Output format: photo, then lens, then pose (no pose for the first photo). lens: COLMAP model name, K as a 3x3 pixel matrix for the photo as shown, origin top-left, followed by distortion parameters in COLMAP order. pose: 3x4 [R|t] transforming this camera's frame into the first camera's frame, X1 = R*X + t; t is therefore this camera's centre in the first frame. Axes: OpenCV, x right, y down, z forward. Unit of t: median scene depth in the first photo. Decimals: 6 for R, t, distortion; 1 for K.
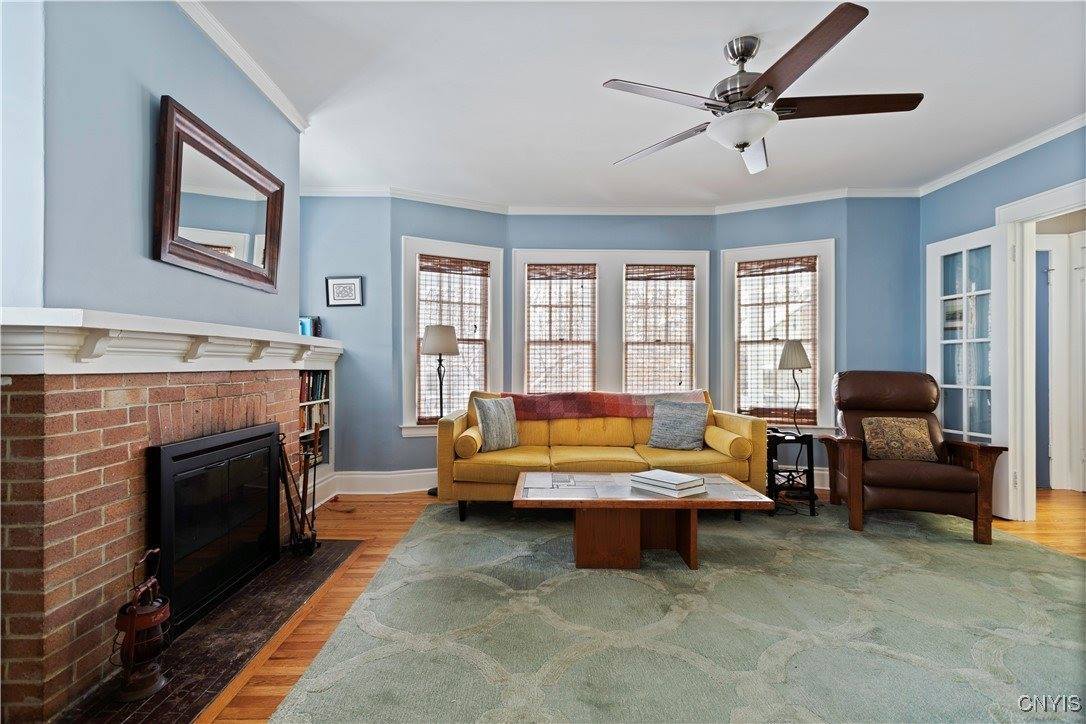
lens RADIAL K [[507.4, 0, 546.3], [0, 507.4, 369.2], [0, 0, 1]] dist [-0.000313, 0.000217]
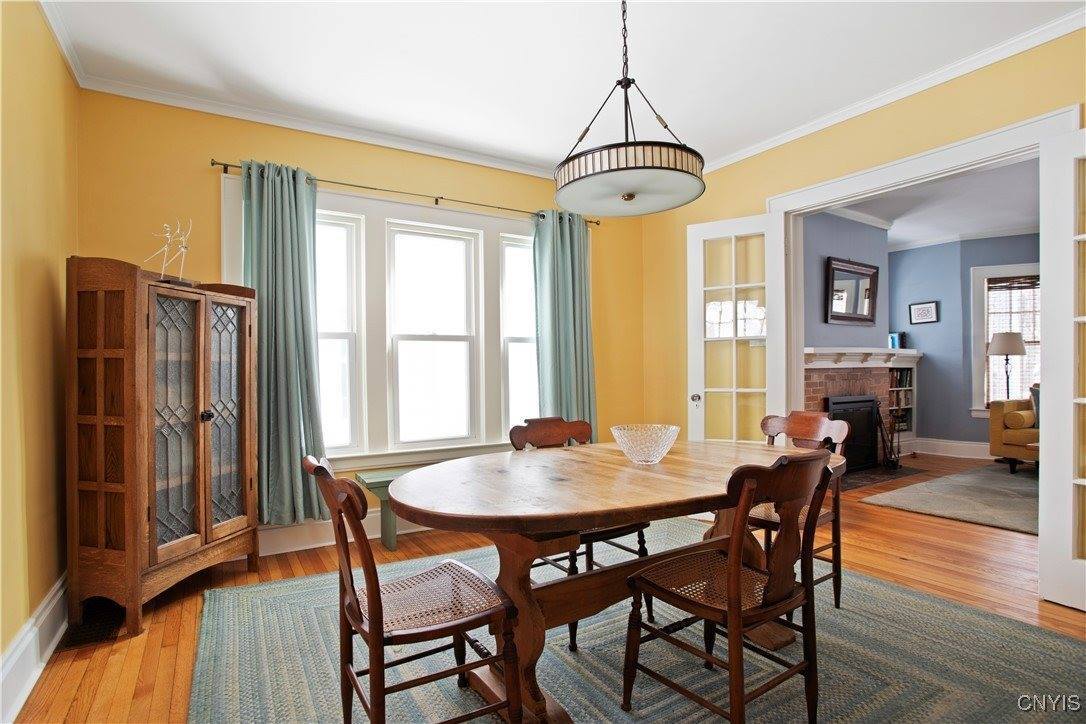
lens RADIAL K [[542.4, 0, 543.9], [0, 542.4, 372.2], [0, 0, 1]] dist [-0.003570, -0.000489]
pose [[0.511033, -0.002698, -0.859557, 0.387985], [0.005530, 0.999985, 0.000149, 0.008424], [0.859543, -0.004829, 0.511040, -0.742930]]
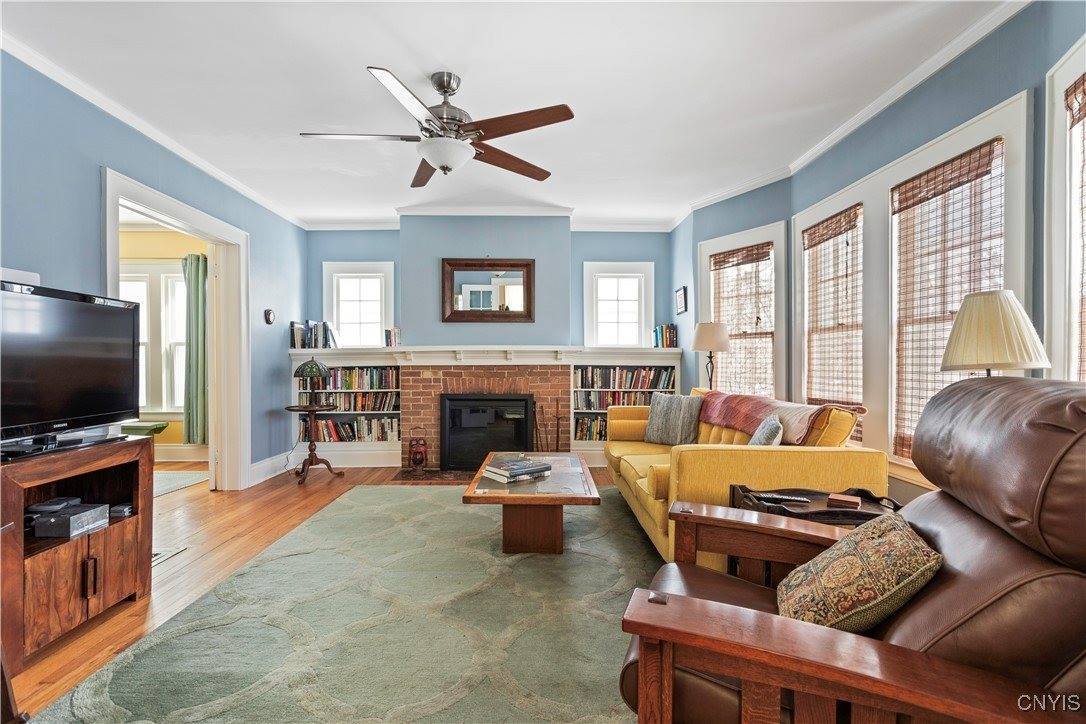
lens RADIAL K [[526.5, 0, 528.8], [0, 526.5, 361.4], [0, 0, 1]] dist [0.000791, 0.000124]
pose [[-0.021605, -0.004530, -0.999756, 0.905781], [-0.004764, 0.999979, -0.004428, -0.002112], [0.999755, 0.004667, -0.021626, 0.696278]]
